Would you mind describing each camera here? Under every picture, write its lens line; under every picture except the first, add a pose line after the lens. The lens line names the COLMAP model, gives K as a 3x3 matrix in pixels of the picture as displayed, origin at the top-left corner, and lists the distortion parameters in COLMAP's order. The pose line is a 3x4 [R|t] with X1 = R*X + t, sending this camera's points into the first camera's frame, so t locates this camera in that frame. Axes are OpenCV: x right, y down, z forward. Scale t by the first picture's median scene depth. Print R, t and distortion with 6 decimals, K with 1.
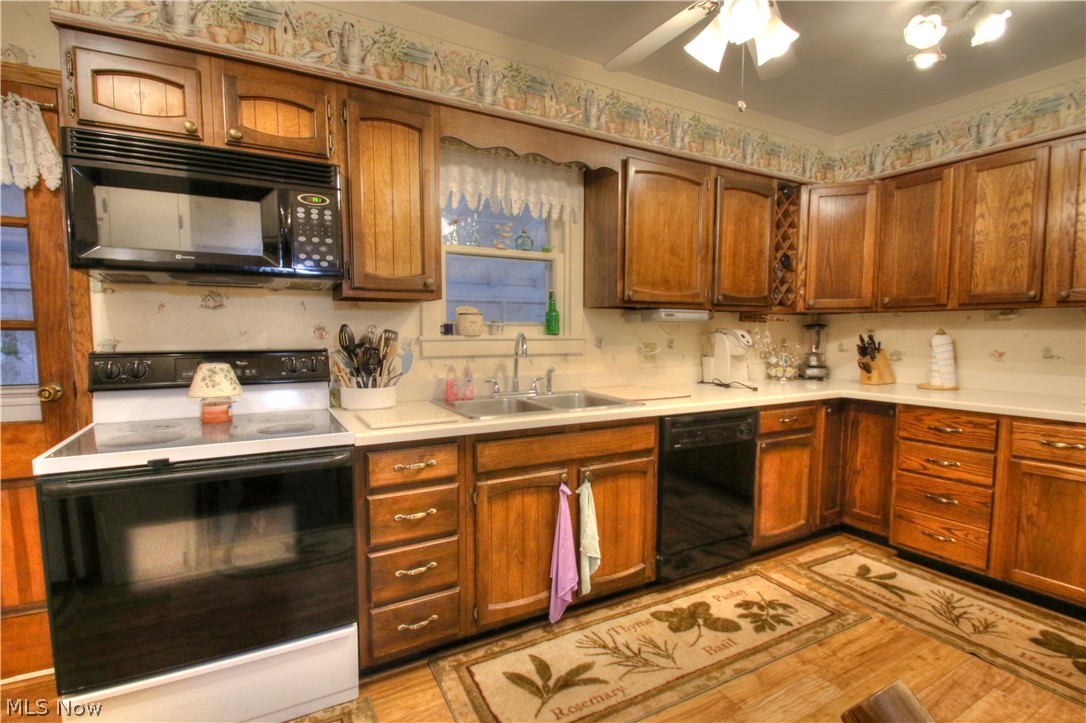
lens RADIAL K [[499.0, 0, 537.5], [0, 499.0, 372.1], [0, 0, 1]] dist [-0.000357, -0.000418]
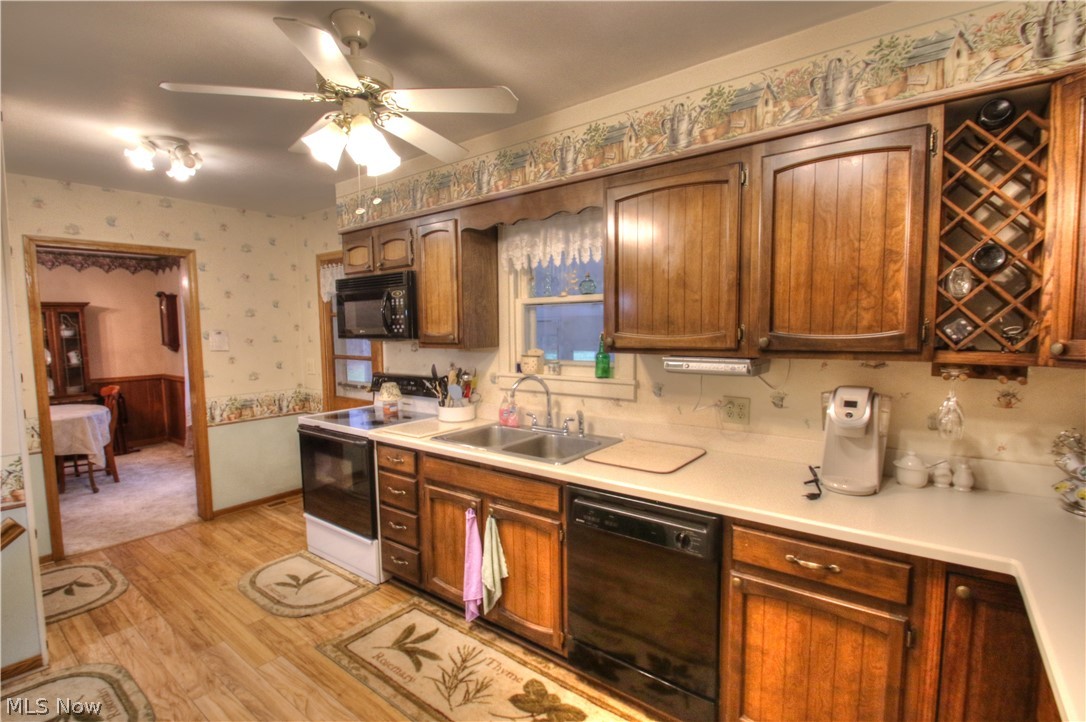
lens RADIAL K [[499.0, 0, 537.5], [0, 499.0, 371.6], [0, 0, 1]] dist [-0.000357, -0.000418]
pose [[0.414204, 0.071994, -0.907332, 1.066549], [-0.066918, 0.996578, 0.048527, -0.154467], [0.907721, 0.040617, 0.417605, 0.584407]]
